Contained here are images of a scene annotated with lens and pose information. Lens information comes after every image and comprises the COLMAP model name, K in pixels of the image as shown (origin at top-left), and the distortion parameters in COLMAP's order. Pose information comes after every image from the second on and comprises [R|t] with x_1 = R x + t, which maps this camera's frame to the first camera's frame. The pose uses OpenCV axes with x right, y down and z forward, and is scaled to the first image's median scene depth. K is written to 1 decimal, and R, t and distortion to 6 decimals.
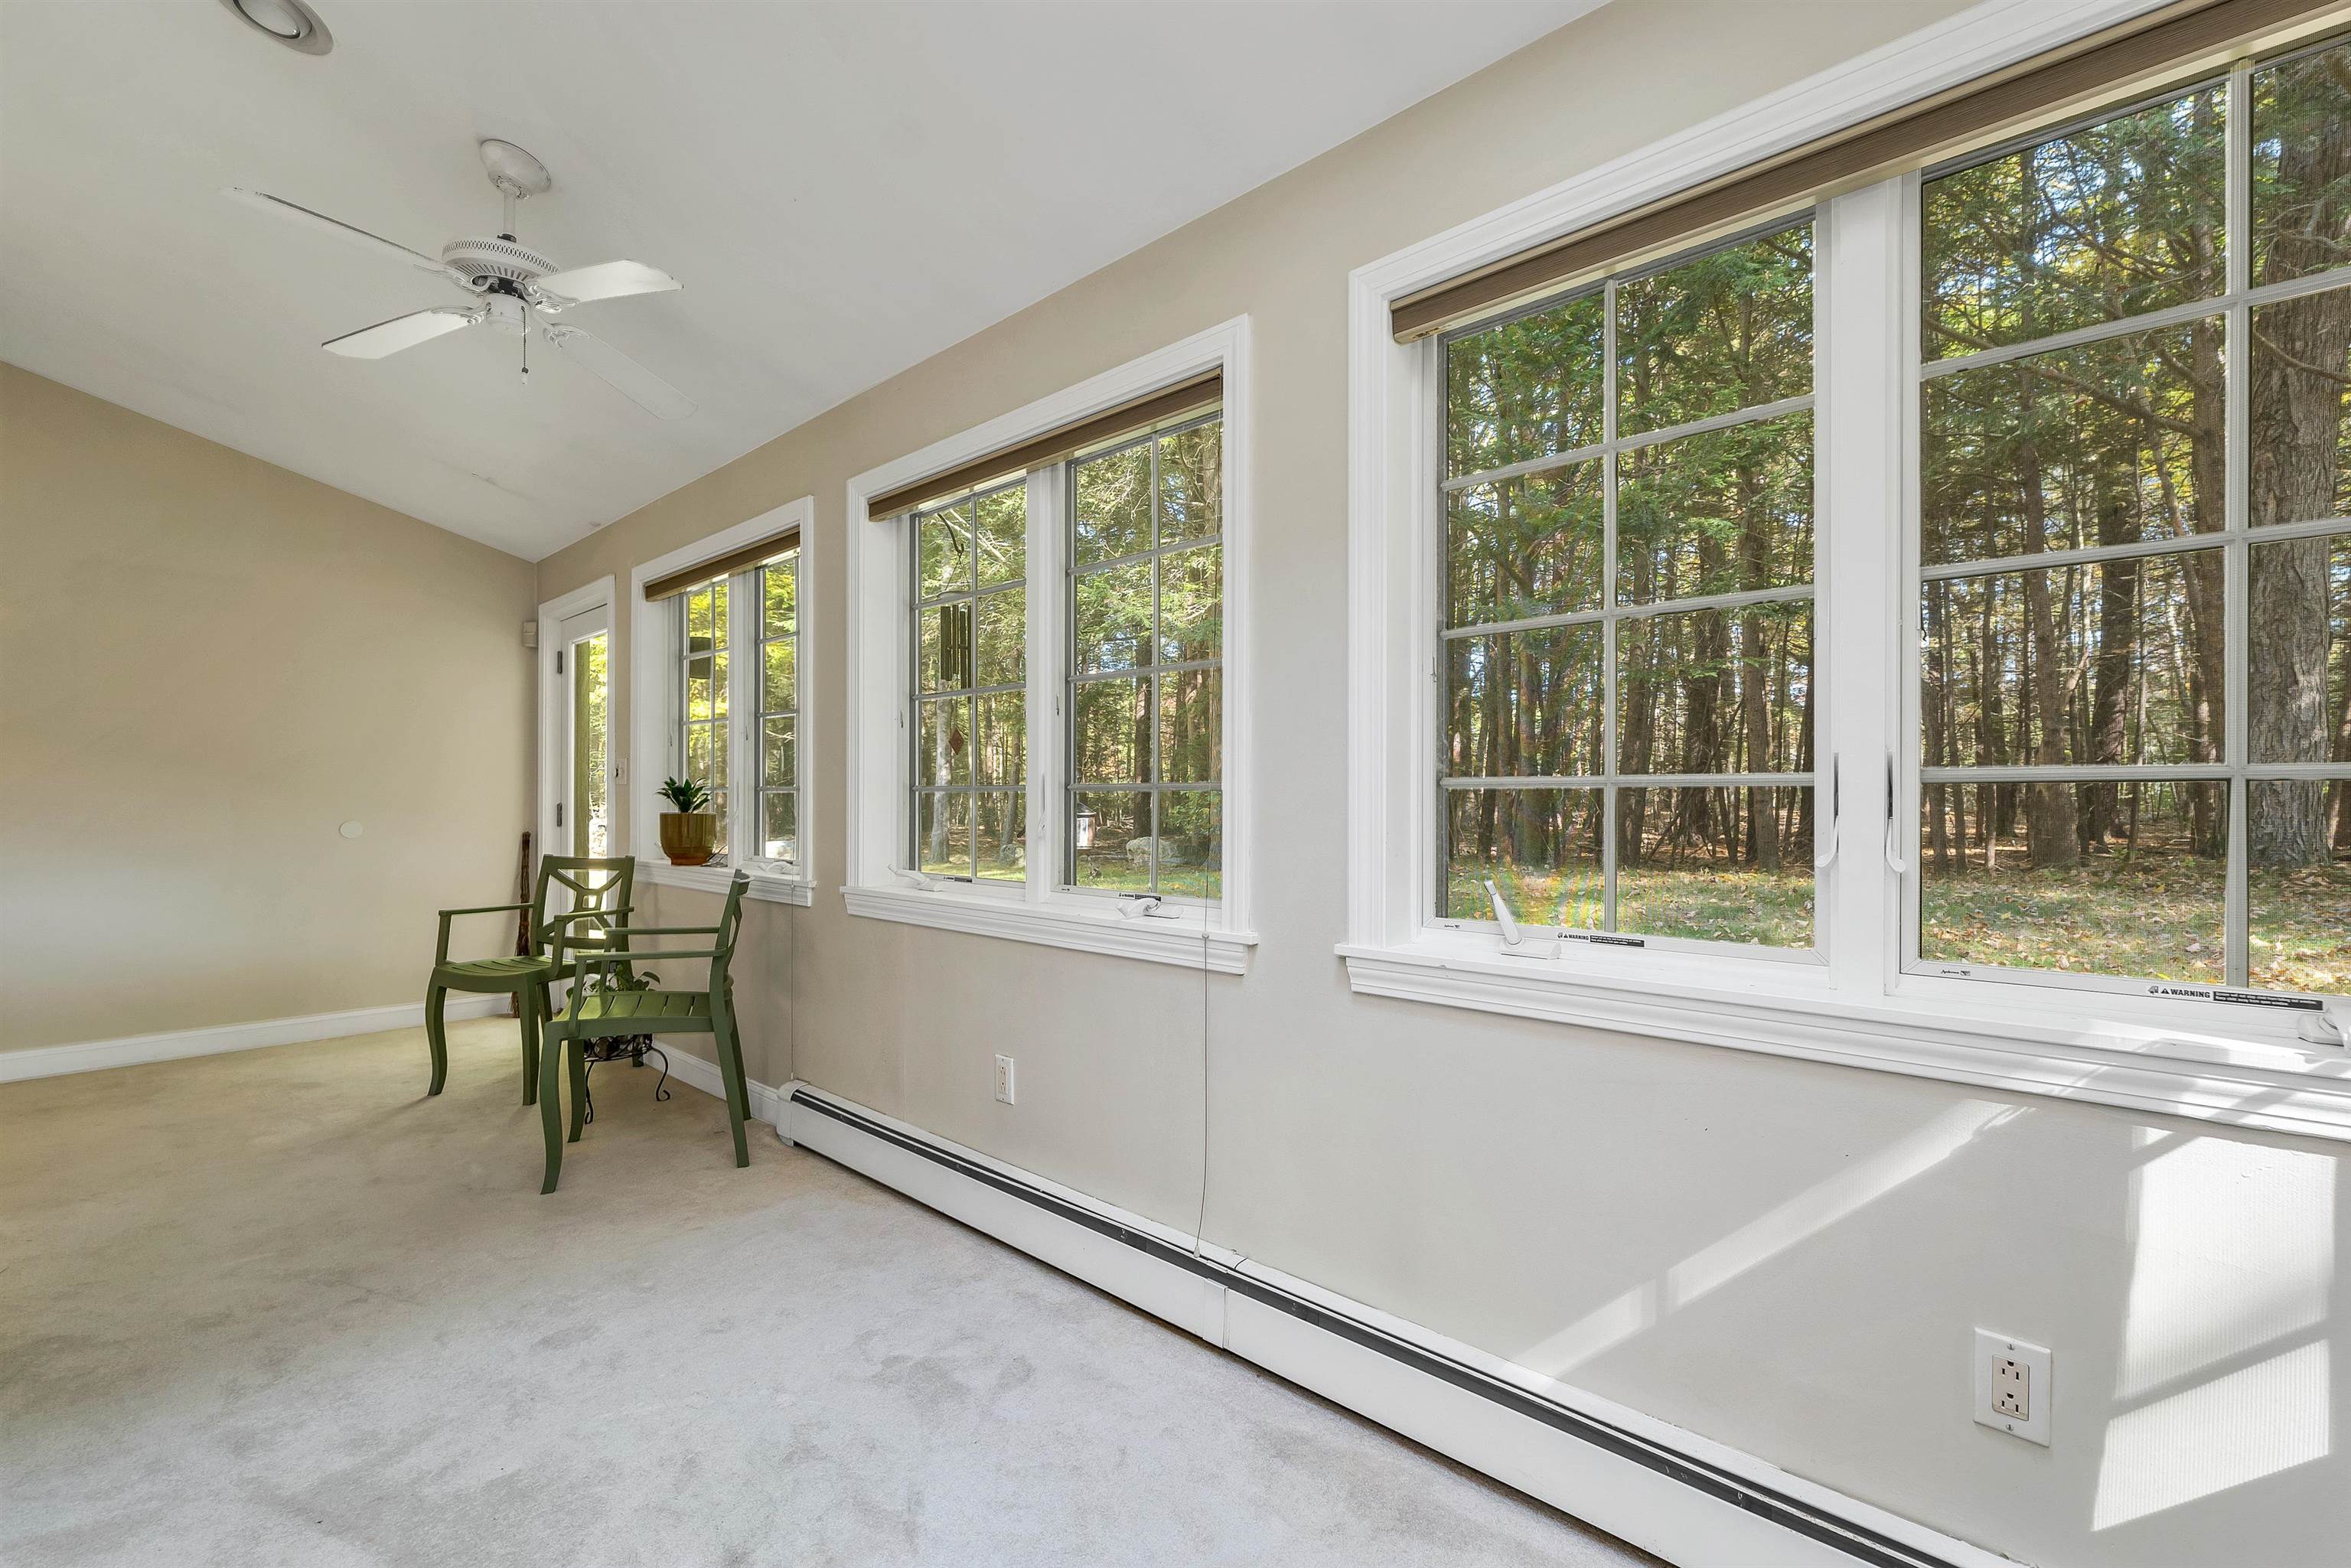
lens RADIAL K [[1007.8, 0, 1170.9], [0, 1007.8, 798.5], [0, 0, 1]] dist [0.001013, 0.000154]
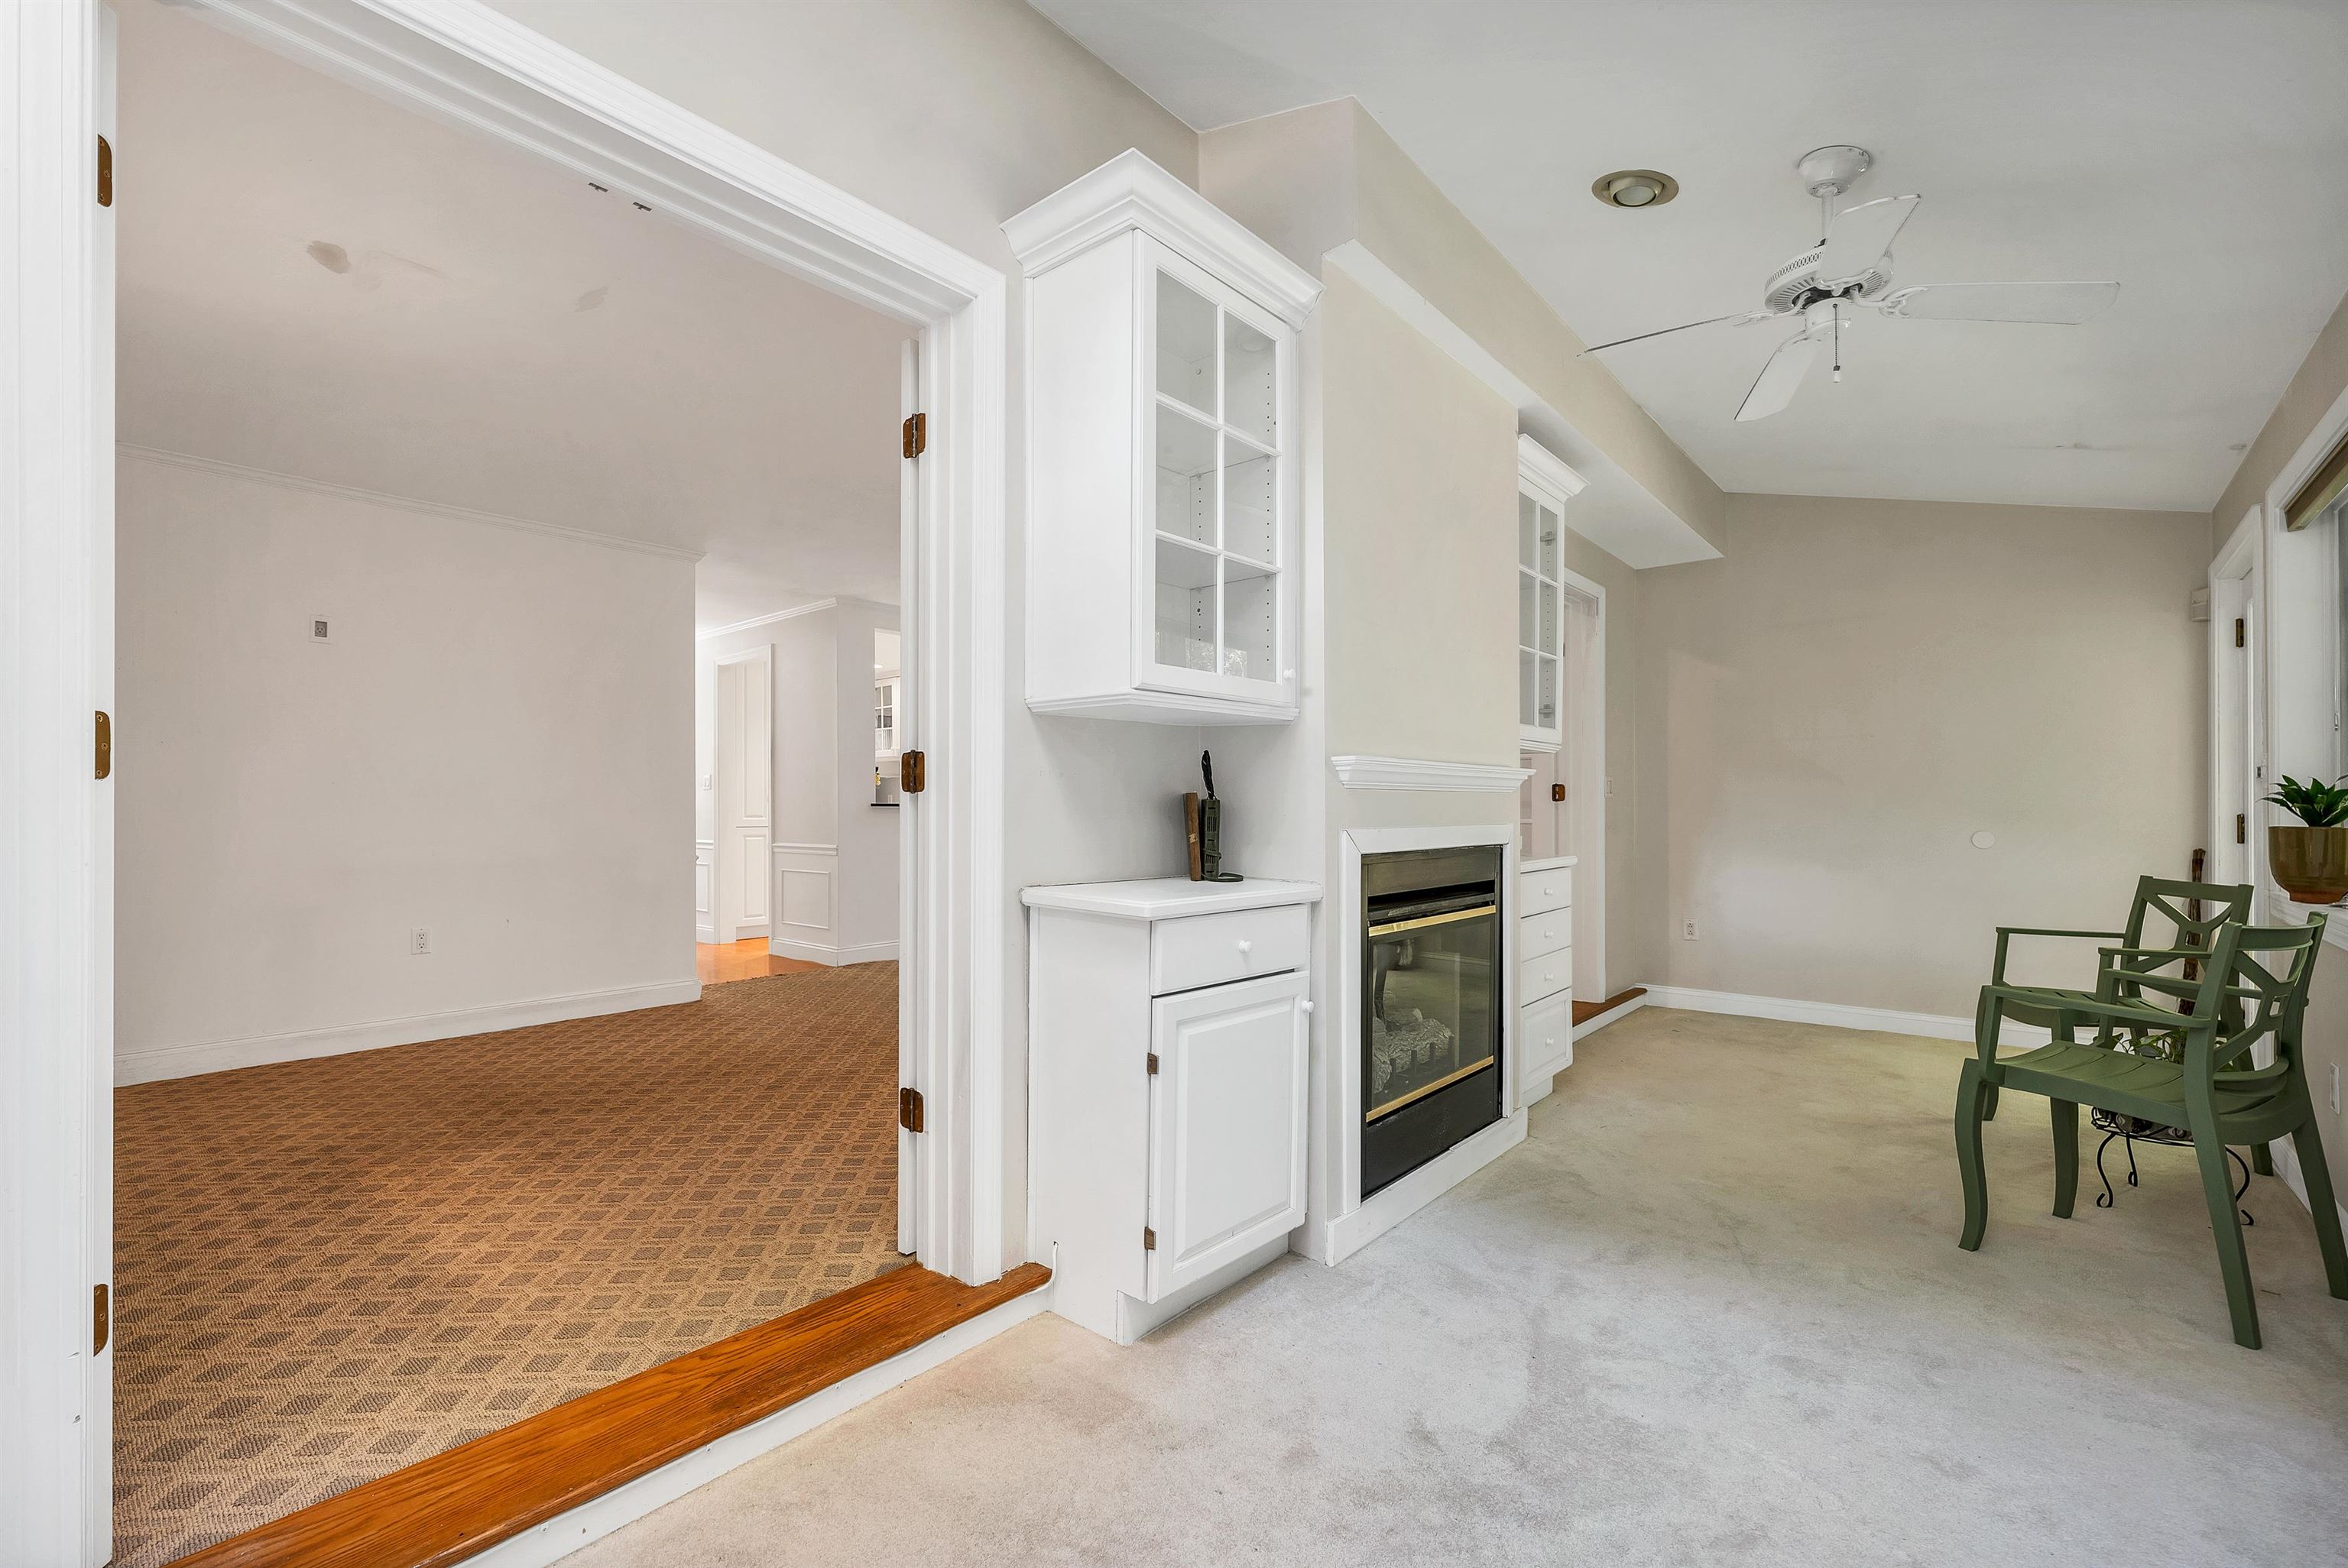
lens RADIAL K [[987.5, 0, 1163.9], [0, 987.5, 806.0], [0, 0, 1]] dist [-0.000607, -0.000083]
pose [[0.025353, -0.005816, -0.999662, 0.243934], [0.003069, 0.999979, -0.005740, 0.001252], [0.999674, -0.002922, 0.025370, 0.271370]]
